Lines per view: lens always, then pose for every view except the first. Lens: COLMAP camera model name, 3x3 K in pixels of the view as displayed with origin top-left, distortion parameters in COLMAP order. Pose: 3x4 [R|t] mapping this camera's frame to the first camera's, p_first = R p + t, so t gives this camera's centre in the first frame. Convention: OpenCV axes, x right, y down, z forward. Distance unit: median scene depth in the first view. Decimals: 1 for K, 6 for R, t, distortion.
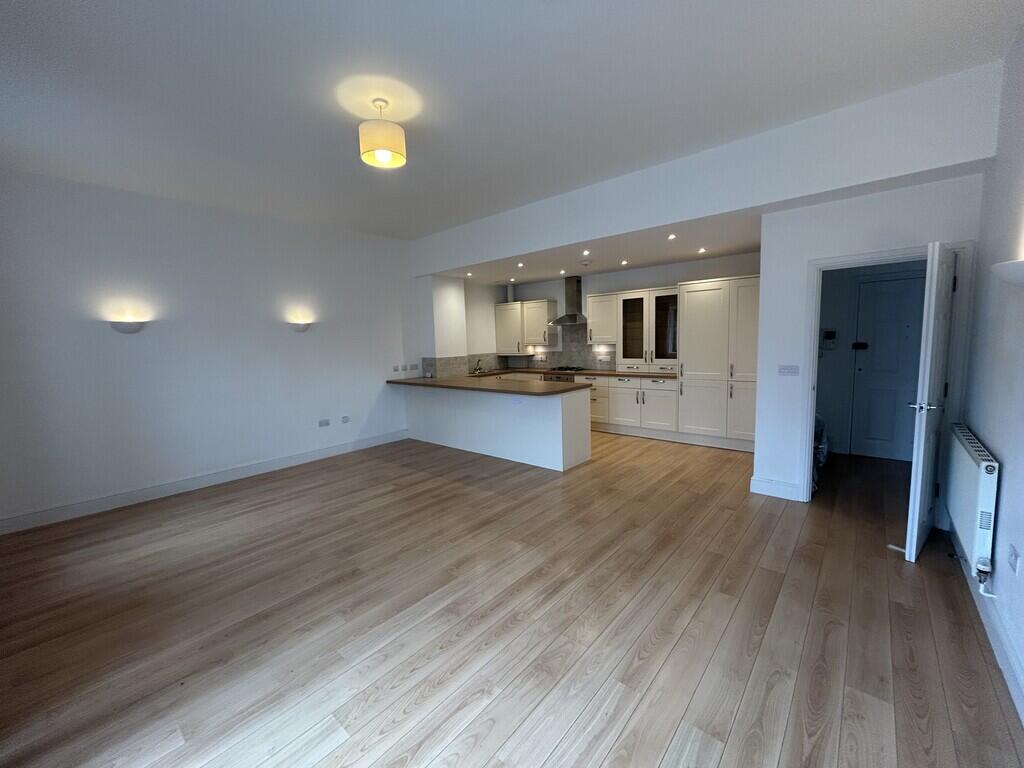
lens RADIAL K [[413.4, 0, 508.1], [0, 413.4, 378.5], [0, 0, 1]] dist [-0.000118, 0.000709]
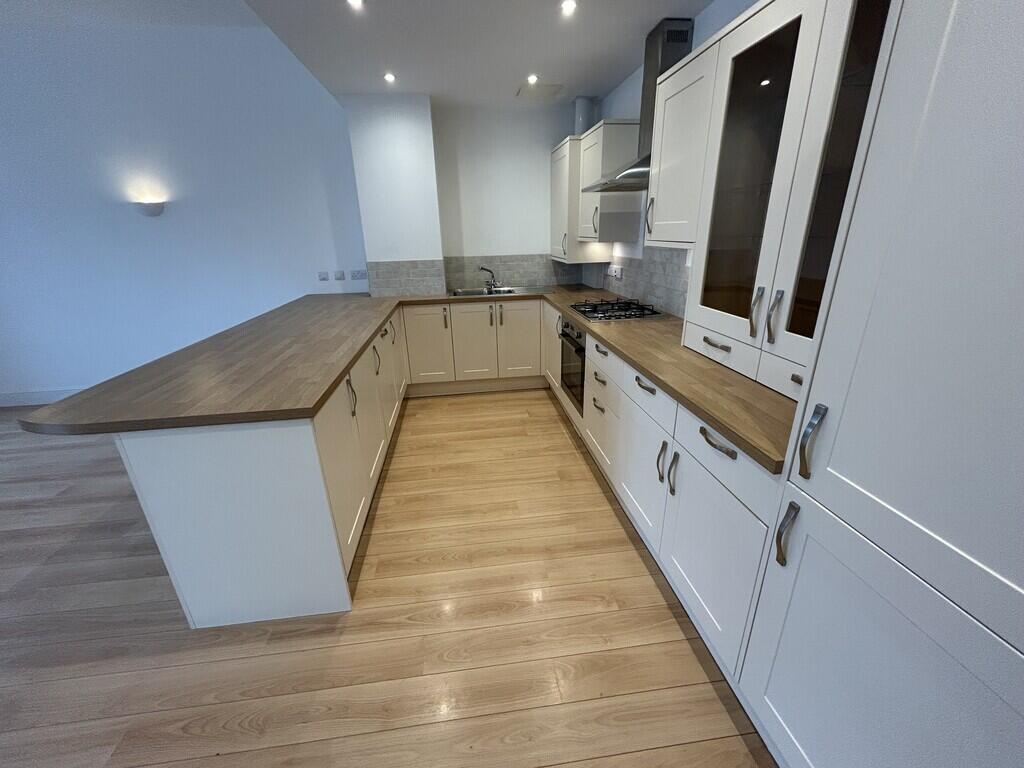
lens RADIAL K [[413.4, 0, 509.3], [0, 413.4, 381.4], [0, 0, 1]] dist [-0.000118, 0.000709]
pose [[0.748410, 0.239313, -0.618556, 0.366022], [-0.061889, 0.953763, 0.294120, -0.073294], [0.660342, -0.181840, 0.728617, 0.691580]]
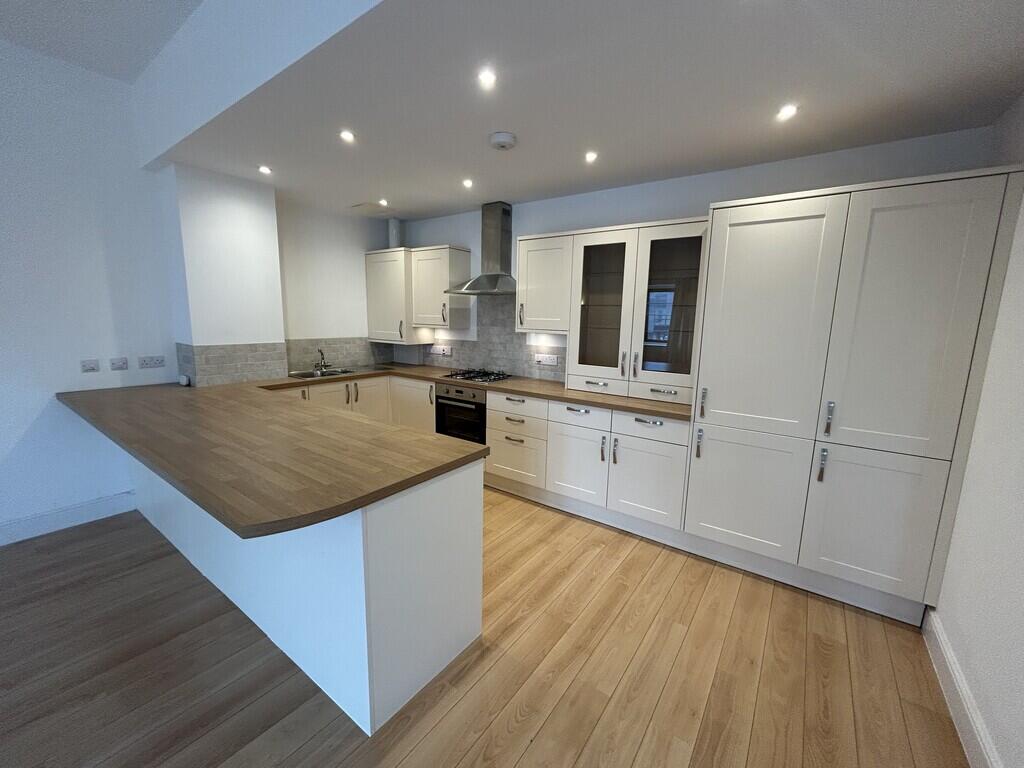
lens RADIAL K [[413.4, 0, 511.5], [0, 413.4, 381.2], [0, 0, 1]] dist [-0.000118, 0.000709]
pose [[0.994130, 0.036920, 0.101698, 0.142832], [-0.042976, 0.997391, 0.058008, -0.052946], [-0.099291, -0.062038, 0.993123, 0.495391]]
